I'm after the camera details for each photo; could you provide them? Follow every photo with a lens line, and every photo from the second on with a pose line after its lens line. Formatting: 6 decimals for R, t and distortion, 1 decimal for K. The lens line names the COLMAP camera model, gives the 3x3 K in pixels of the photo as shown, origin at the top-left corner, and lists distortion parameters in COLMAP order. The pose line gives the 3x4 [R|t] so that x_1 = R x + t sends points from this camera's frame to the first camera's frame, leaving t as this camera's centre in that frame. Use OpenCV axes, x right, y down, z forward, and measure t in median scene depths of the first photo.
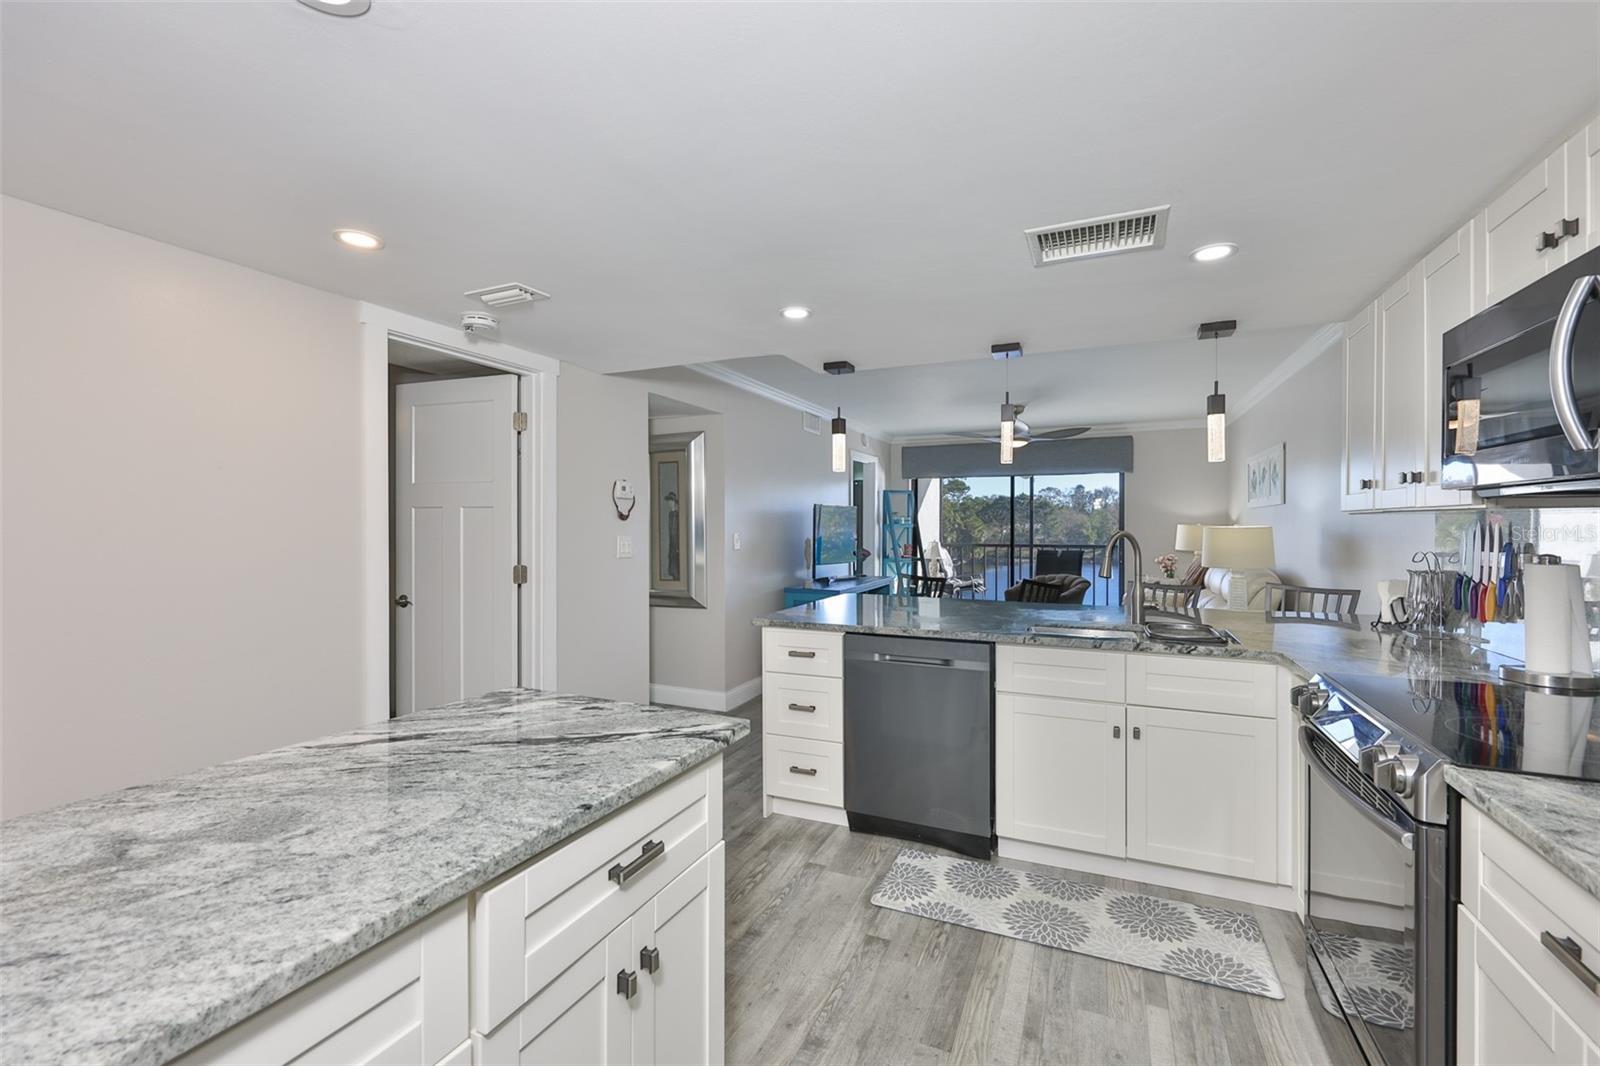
lens RADIAL K [[677.2, 0, 799.5], [0, 677.2, 537.2], [0, 0, 1]] dist [-0.003793, 0.000318]
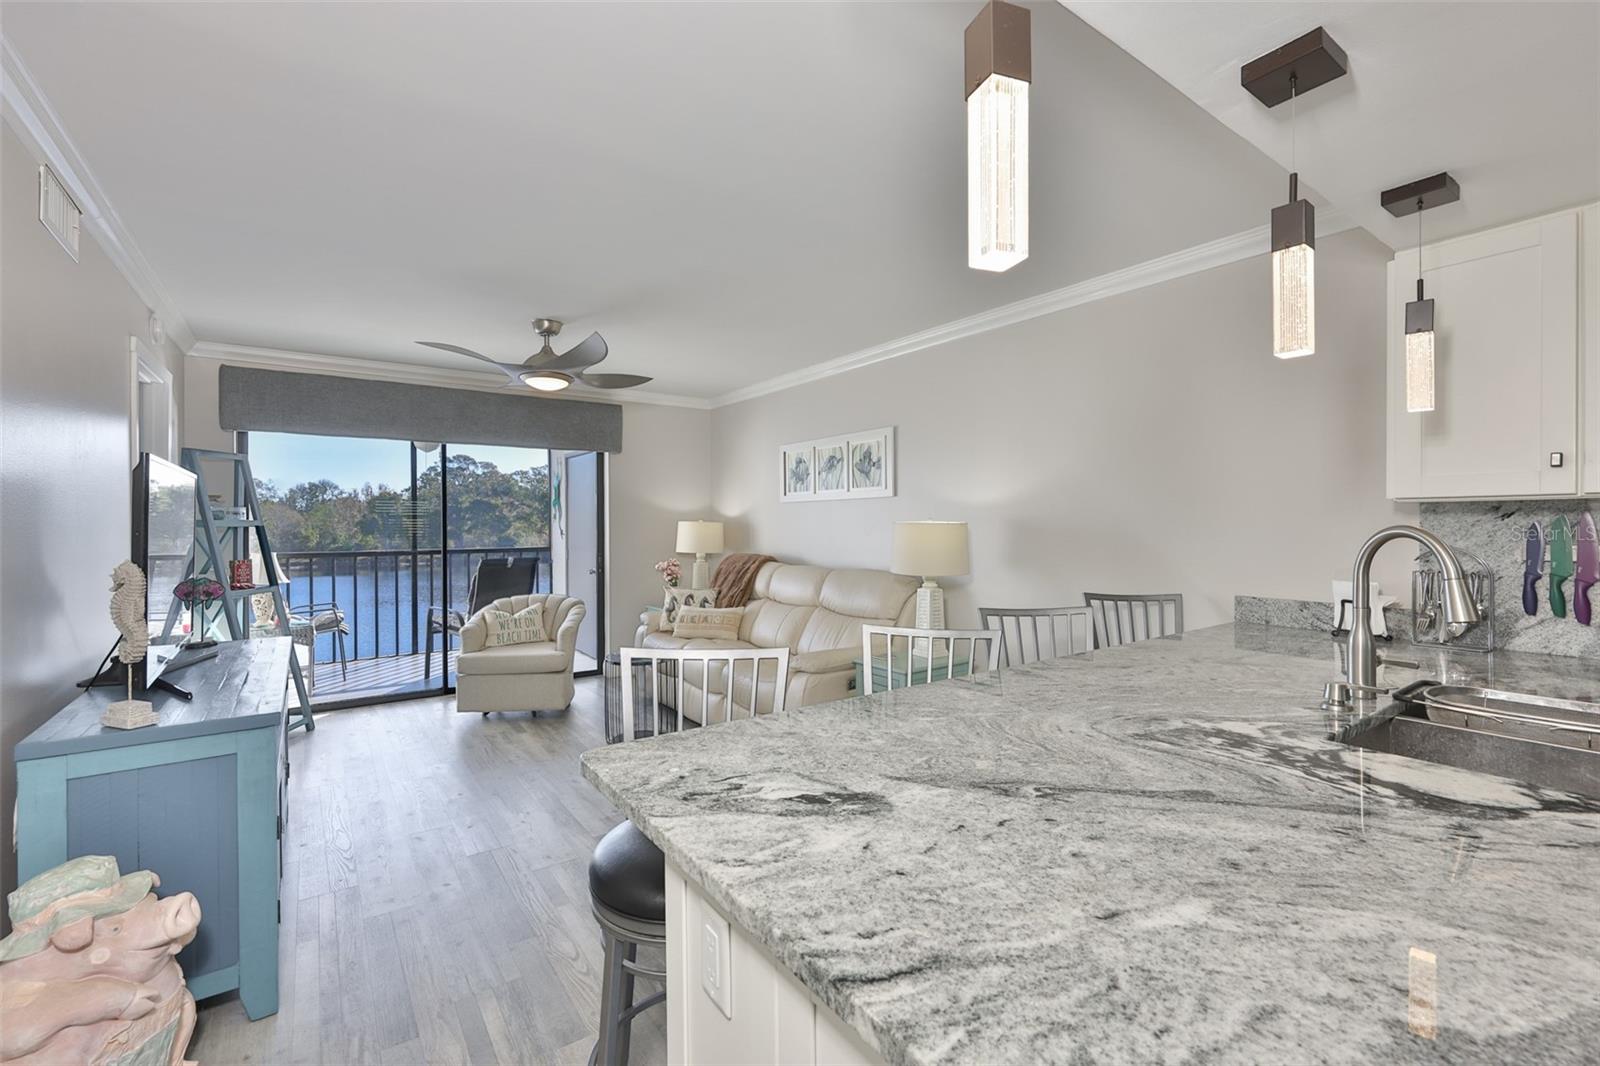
lens RADIAL K [[677.2, 0, 804.3], [0, 677.2, 521.8], [0, 0, 1]] dist [-0.003793, 0.000318]
pose [[0.496438, 0.002250, 0.868069, -0.176007], [0.016126, 0.999800, -0.011814, -0.013027], [-0.867923, 0.019864, 0.496302, 1.030893]]
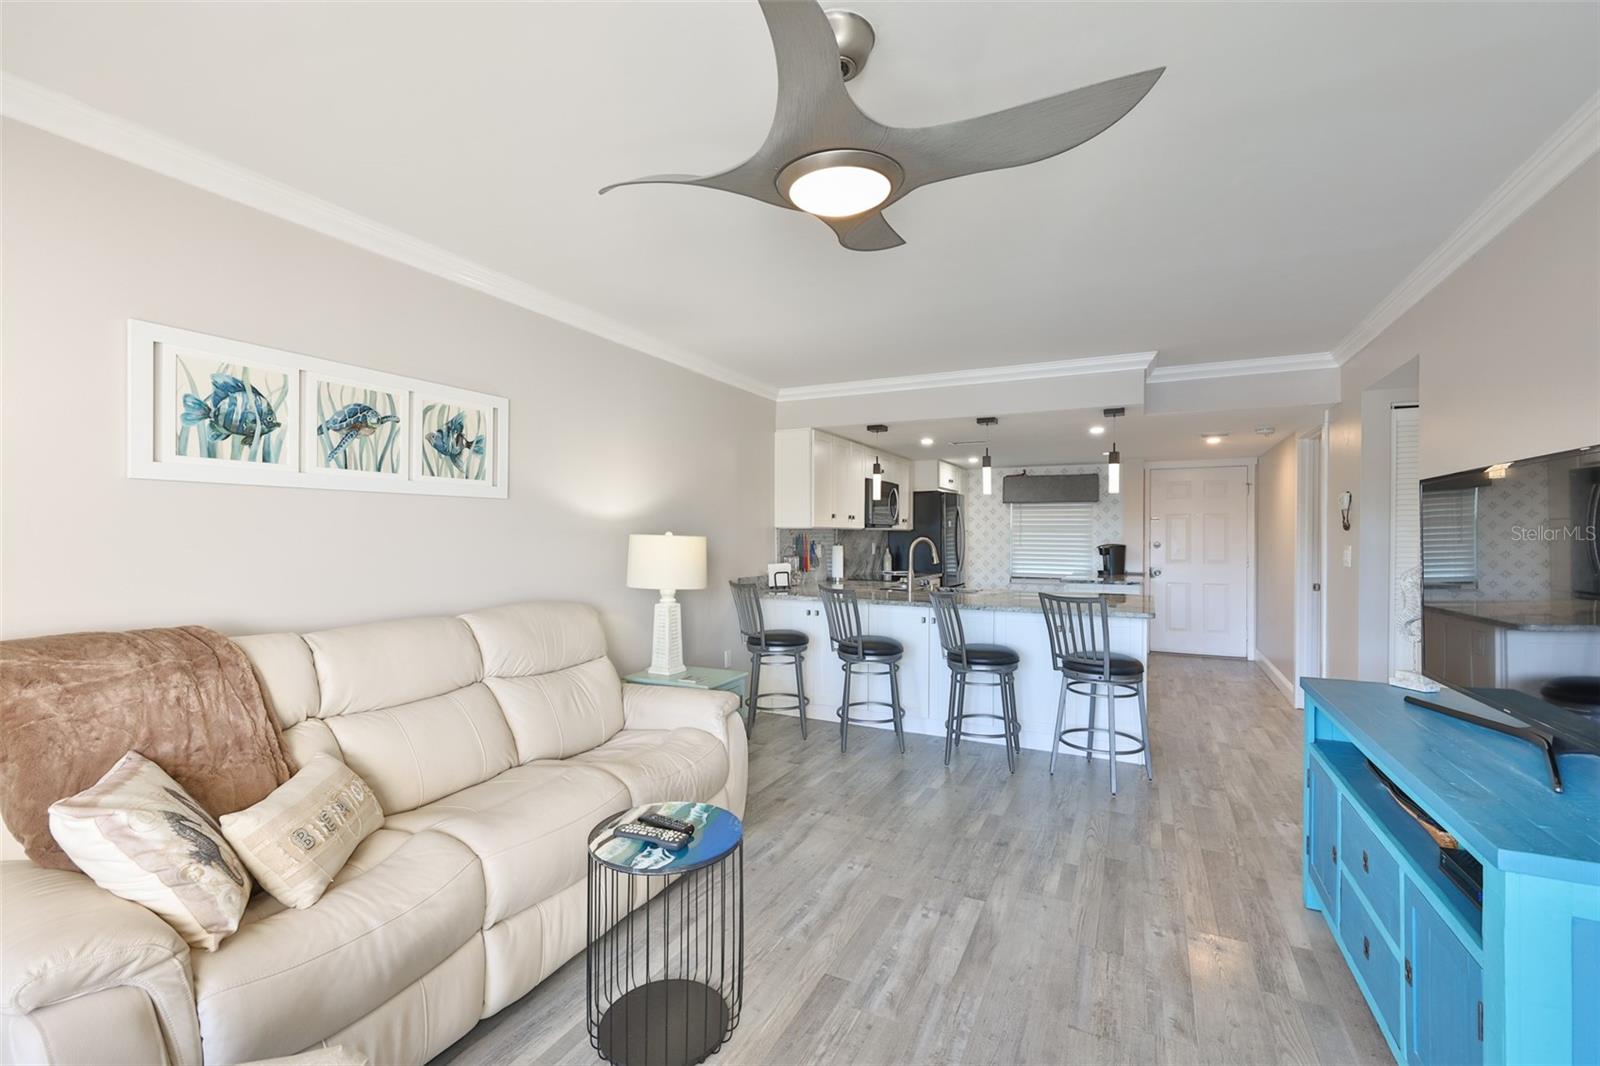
lens RADIAL K [[677.2, 0, 792.7], [0, 677.2, 546.8], [0, 0, 1]] dist [-0.003793, 0.000318]
pose [[-0.998546, -0.001878, 0.053875, 0.647402], [-0.000012, 0.999401, 0.034600, -0.041983], [-0.053907, 0.034549, -0.997948, 2.502471]]
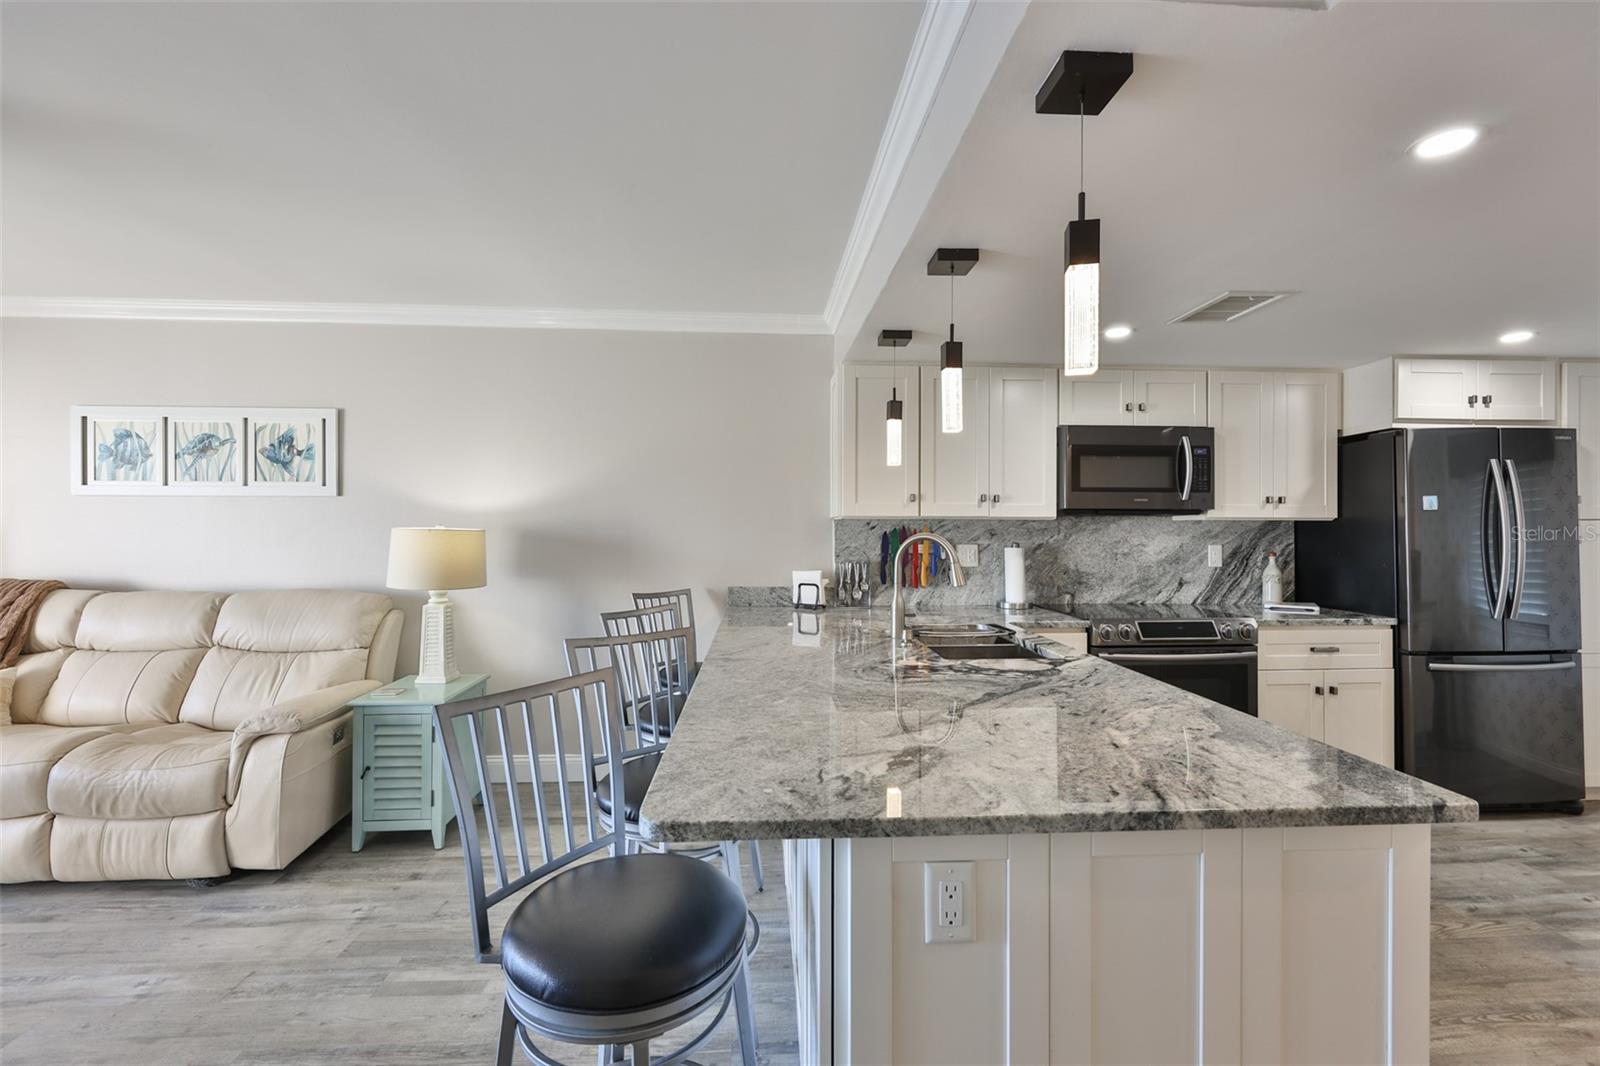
lens RADIAL K [[677.2, 0, 790.3], [0, 677.2, 526.8], [0, 0, 1]] dist [-0.003793, 0.000318]
pose [[-0.460118, 0.005539, 0.887840, -0.203760], [0.013305, 0.999911, 0.000658, -0.018676], [-0.887758, 0.012116, -0.460151, 1.407738]]
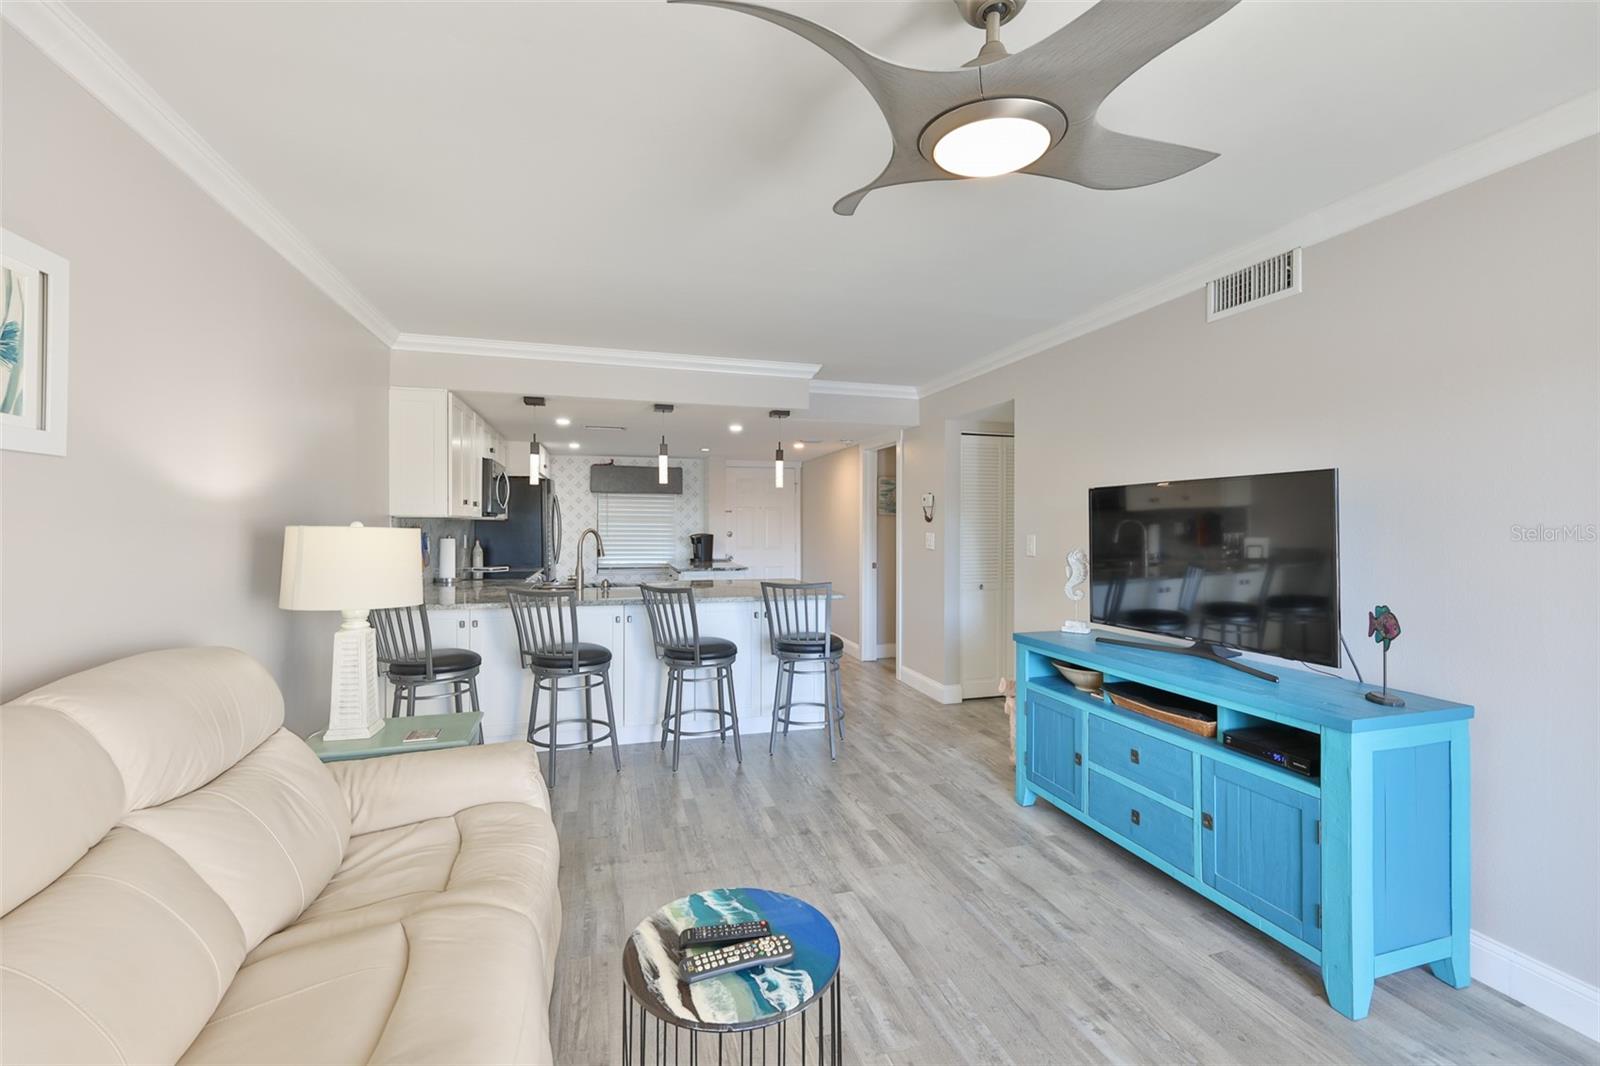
lens RADIAL K [[677.2, 0, 794.1], [0, 677.2, 534.4], [0, 0, 1]] dist [-0.003793, 0.000318]
pose [[-0.765957, 0.008507, -0.642836, 1.018375], [-0.011606, 0.999567, 0.027057, -0.039920], [0.642788, 0.028185, -0.765526, 2.271676]]
